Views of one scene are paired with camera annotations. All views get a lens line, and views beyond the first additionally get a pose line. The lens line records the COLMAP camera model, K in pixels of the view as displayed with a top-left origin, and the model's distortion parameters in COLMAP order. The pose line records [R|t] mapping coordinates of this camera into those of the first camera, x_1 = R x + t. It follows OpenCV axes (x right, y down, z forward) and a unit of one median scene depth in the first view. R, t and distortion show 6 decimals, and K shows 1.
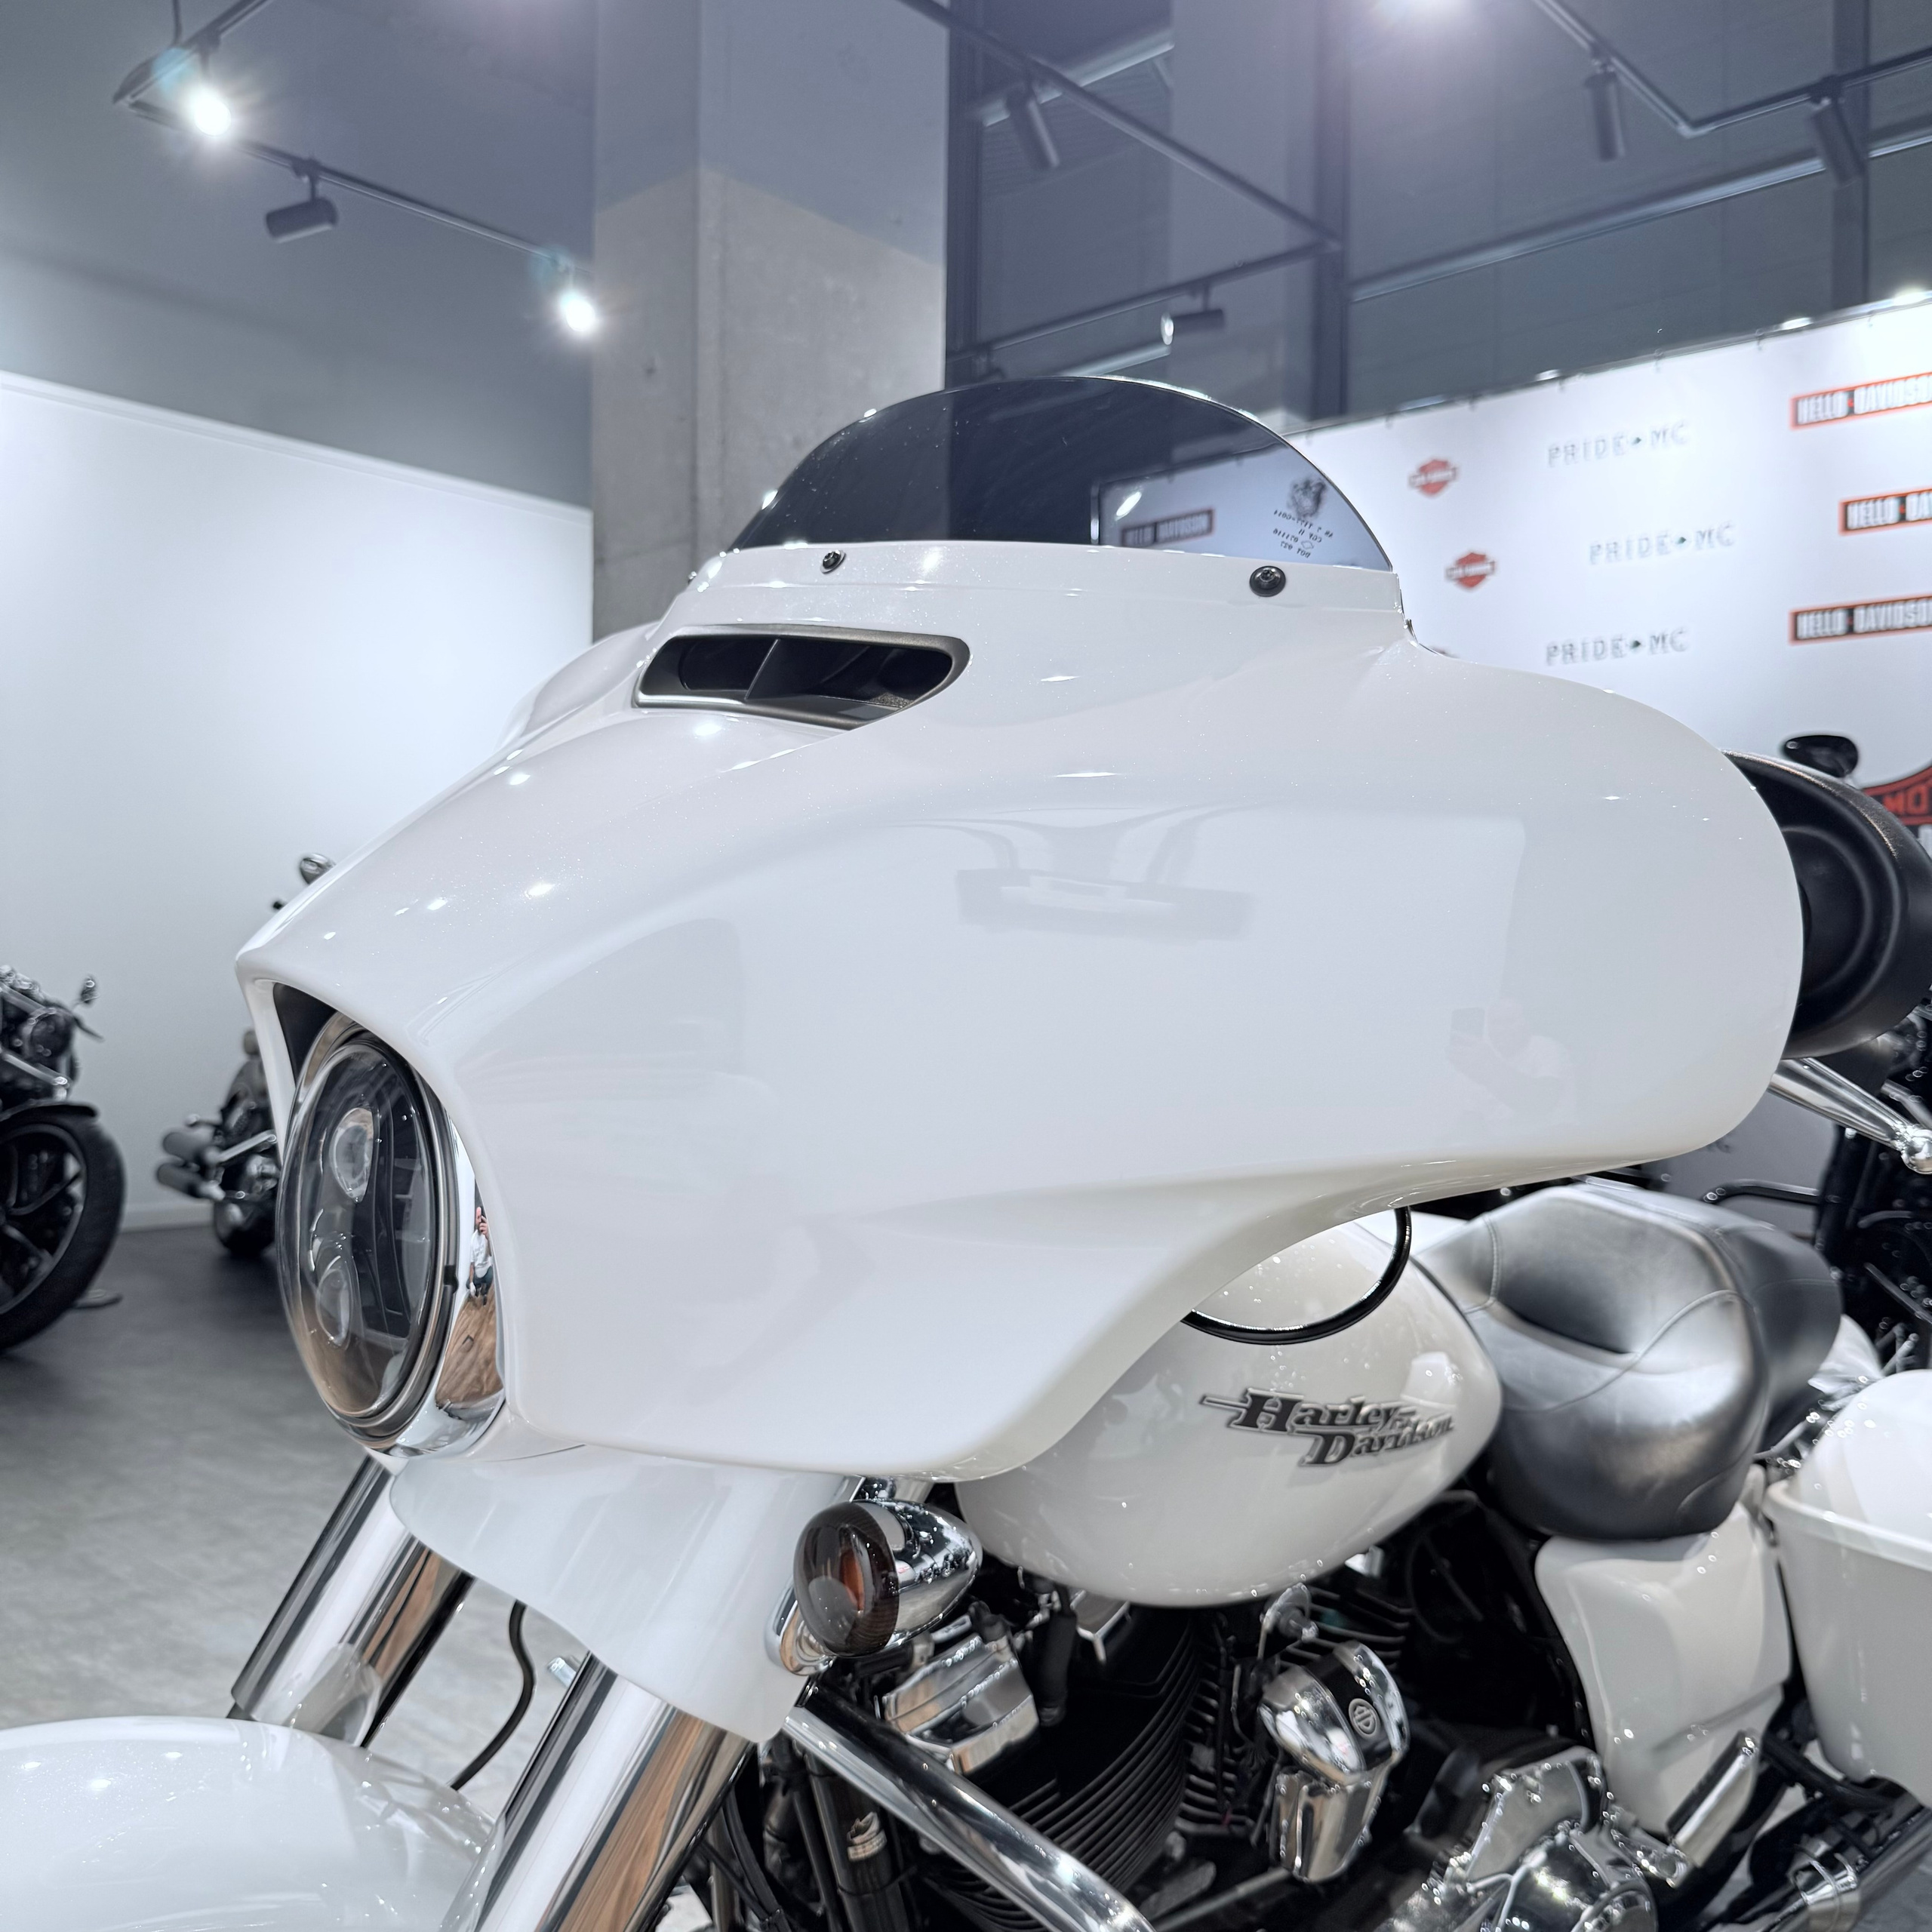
lens RADIAL K [[1808.5, 0, 966.0], [0, 1808.5, 966.0], [0, 0, 1]] dist [0.130327, -0.287435]
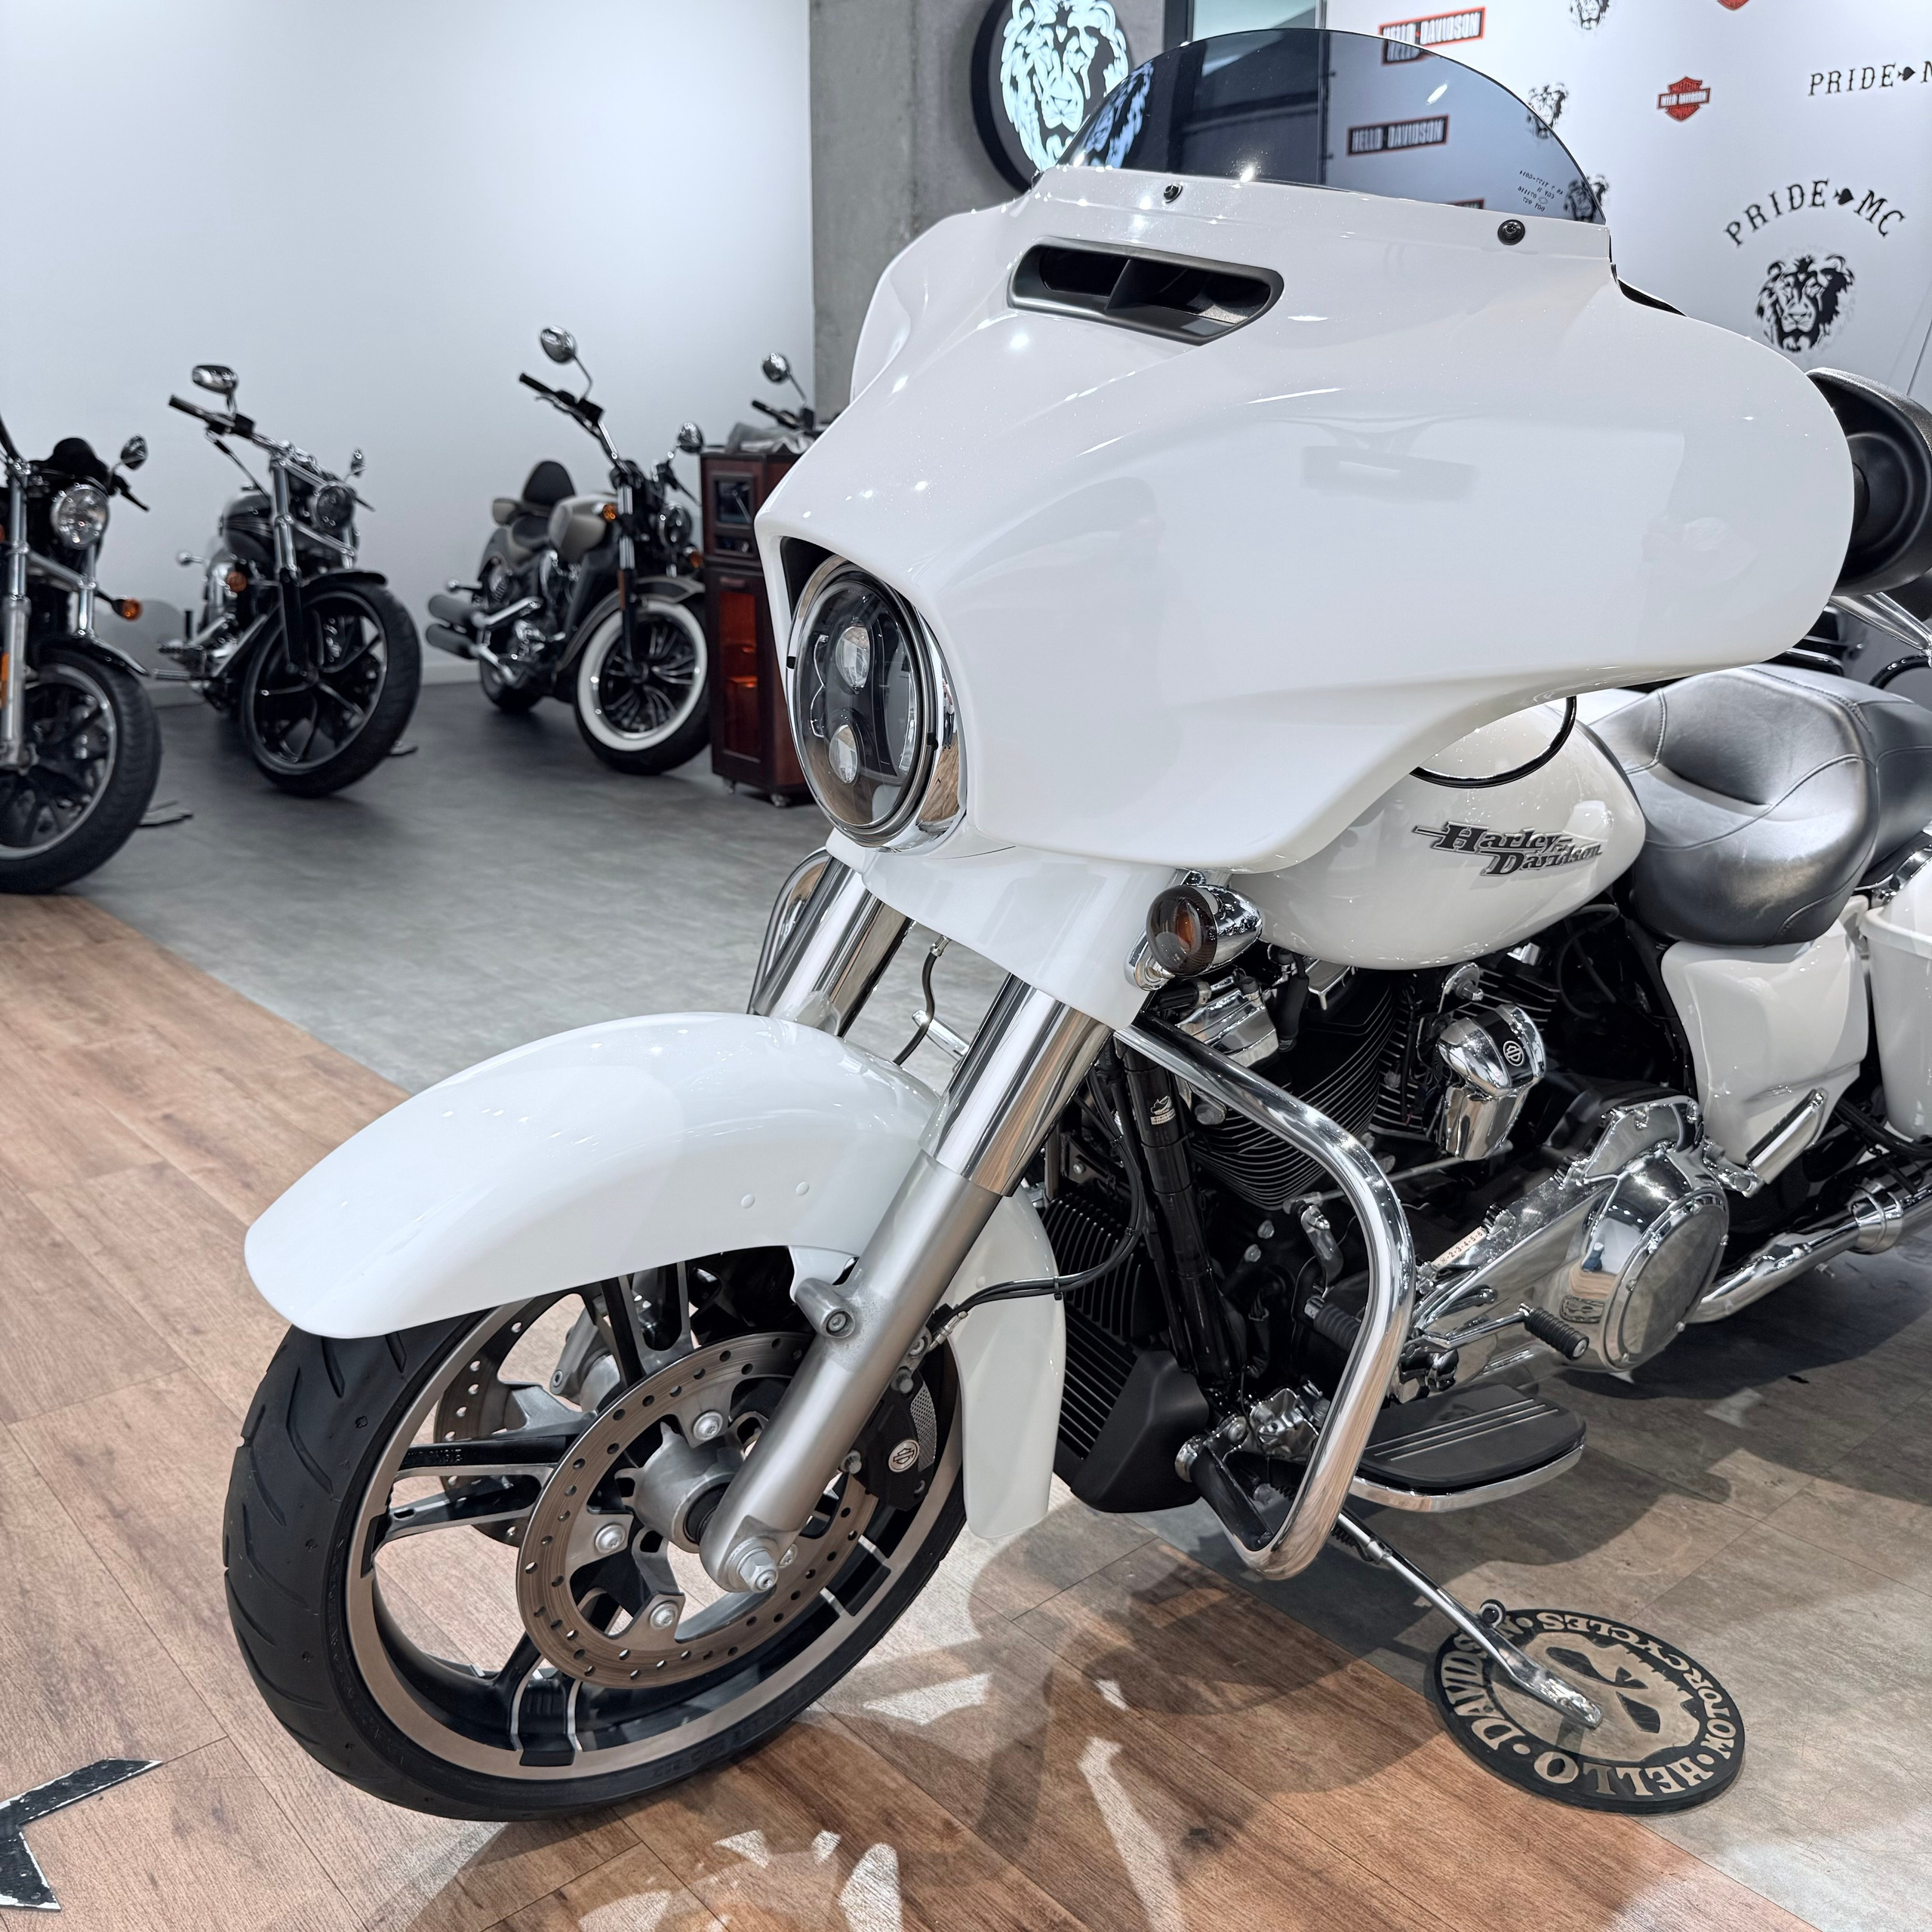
lens RADIAL K [[1799.2, 0, 961.6], [0, 1799.2, 971.7], [0, 0, 1]] dist [0.156990, -0.348510]
pose [[0.994754, 0.021607, -0.099985, -0.069993], [0.008643, 0.956187, 0.292628, -0.065407], [0.101928, -0.291958, 0.950985, -0.373089]]
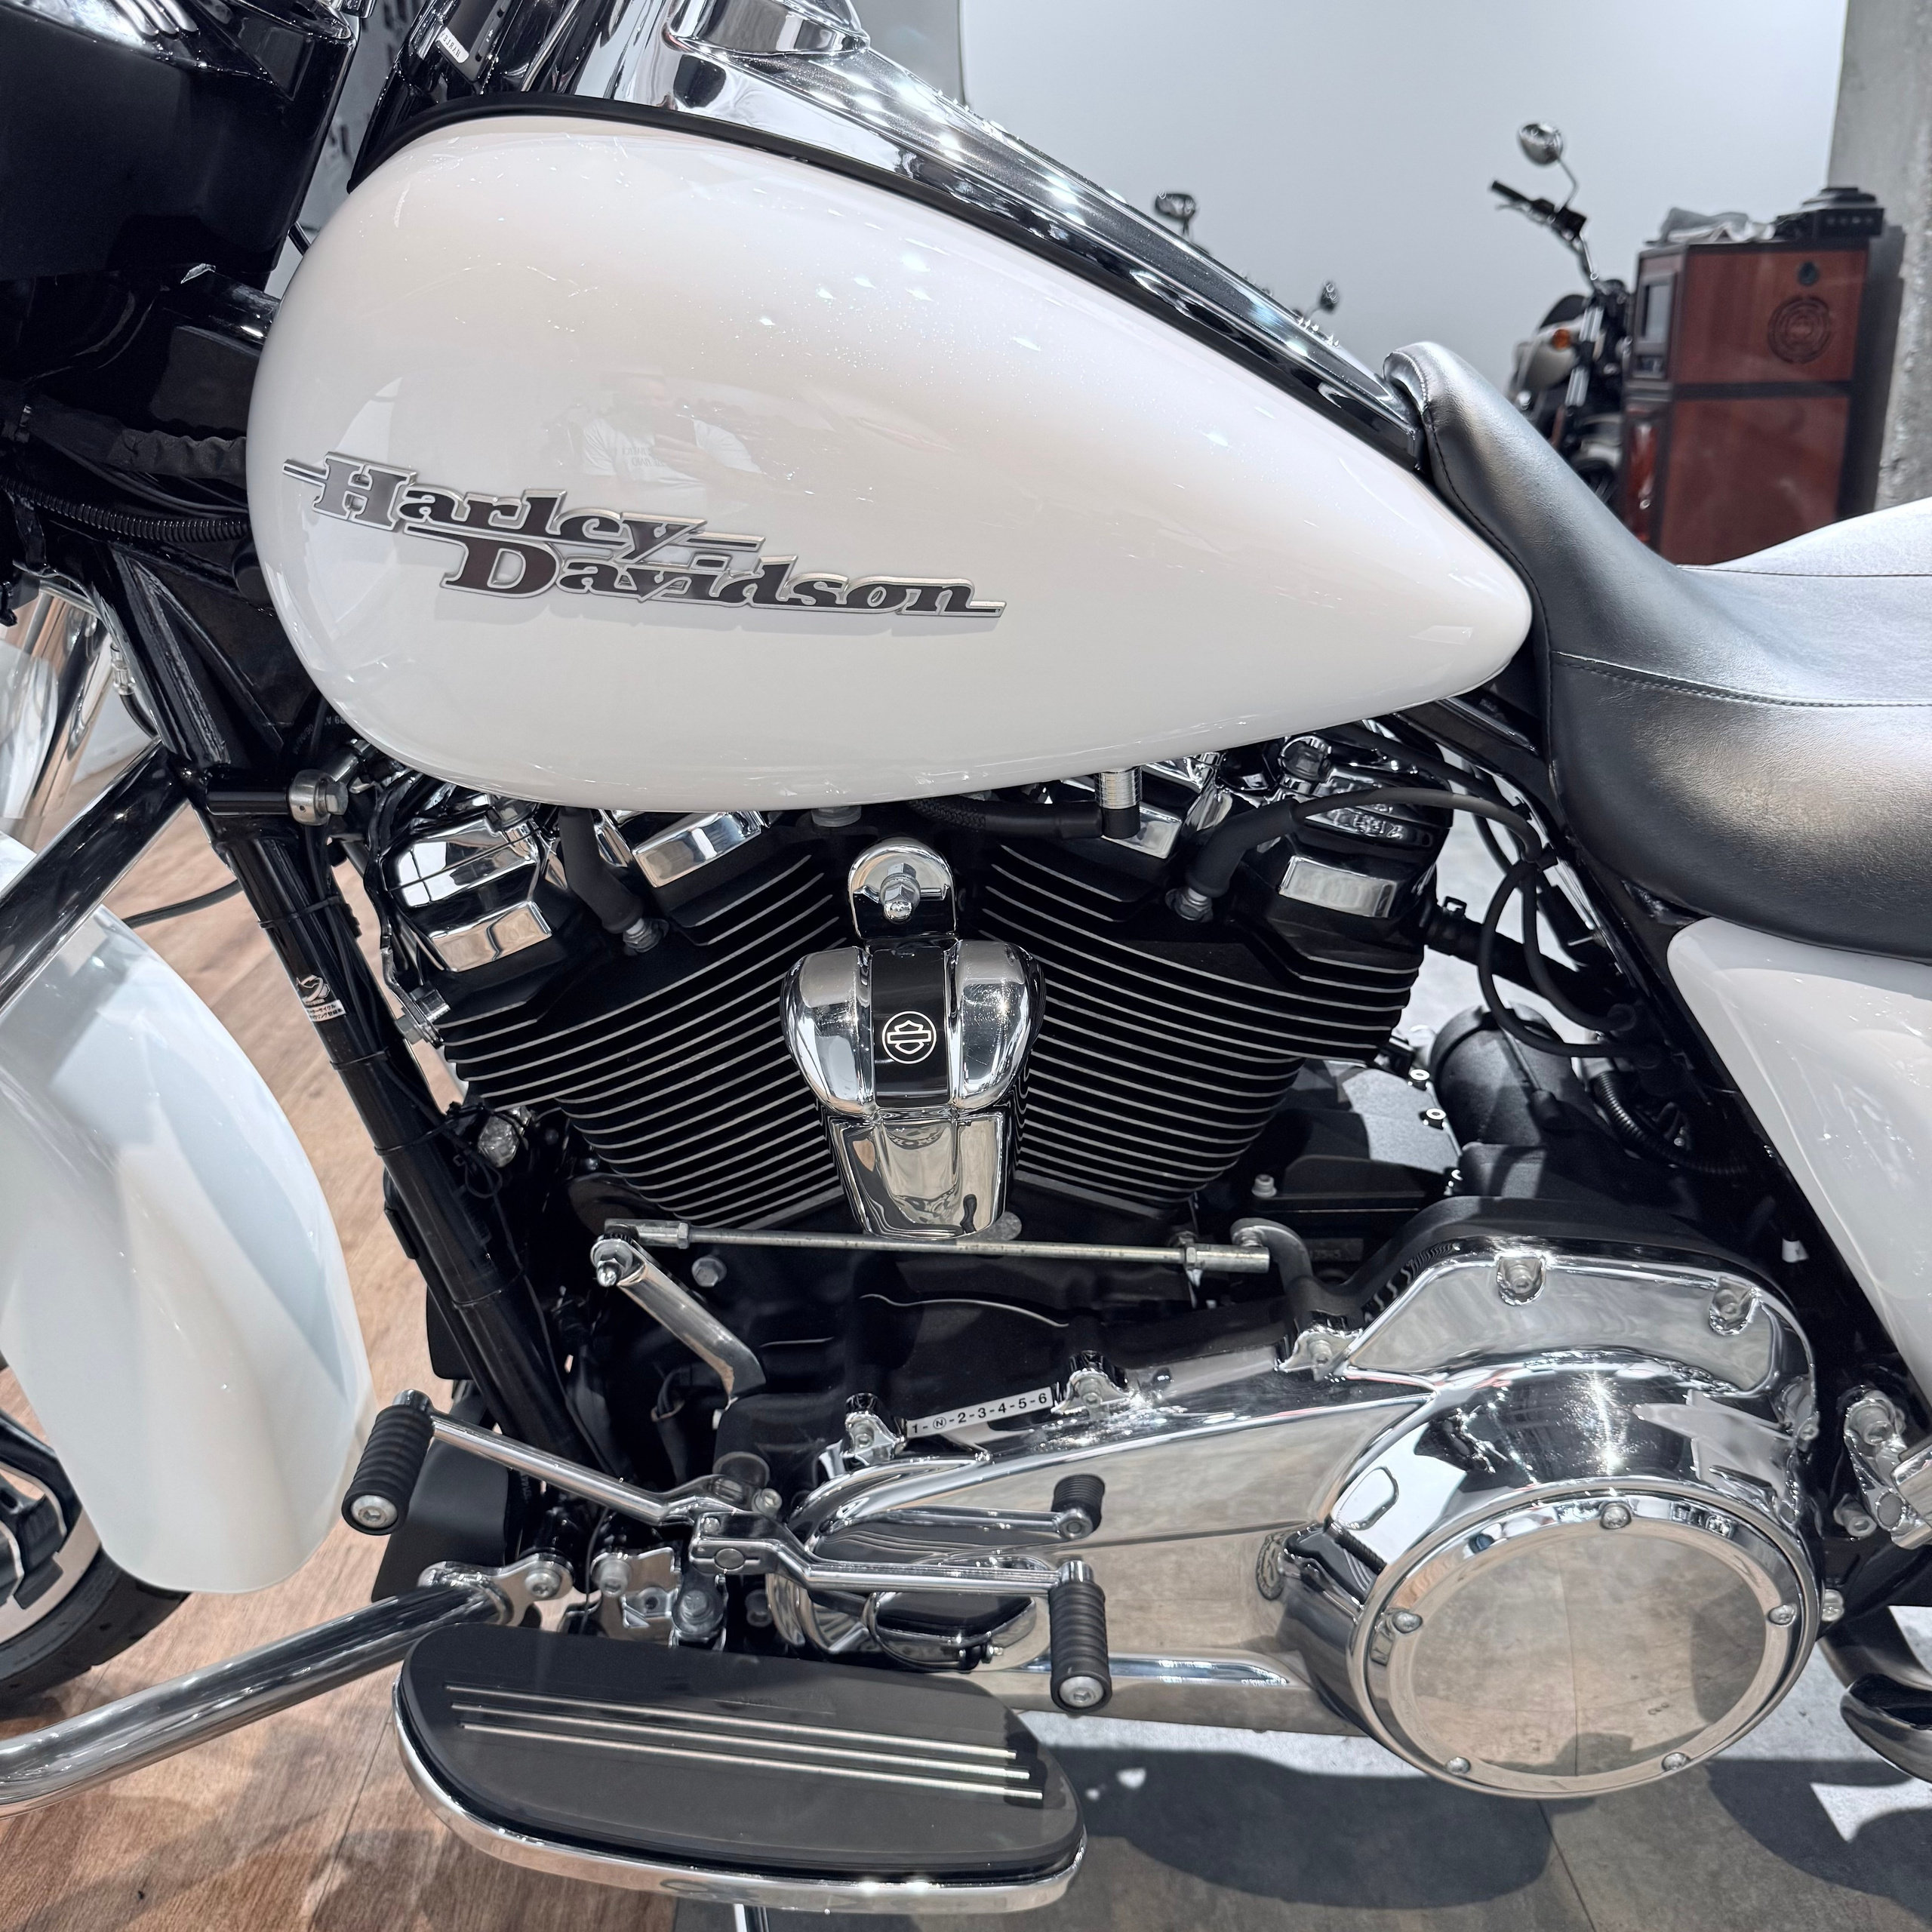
lens RADIAL K [[1843.2, 0, 966.0], [0, 1843.2, 966.0], [0, 0, 1]] dist [0.060354, -0.109602]
pose [[0.706064, 0.193464, -0.681208, 0.725612], [0.040802, 0.949246, 0.311877, 0.186761], [0.706971, -0.248000, 0.662335, 0.605226]]
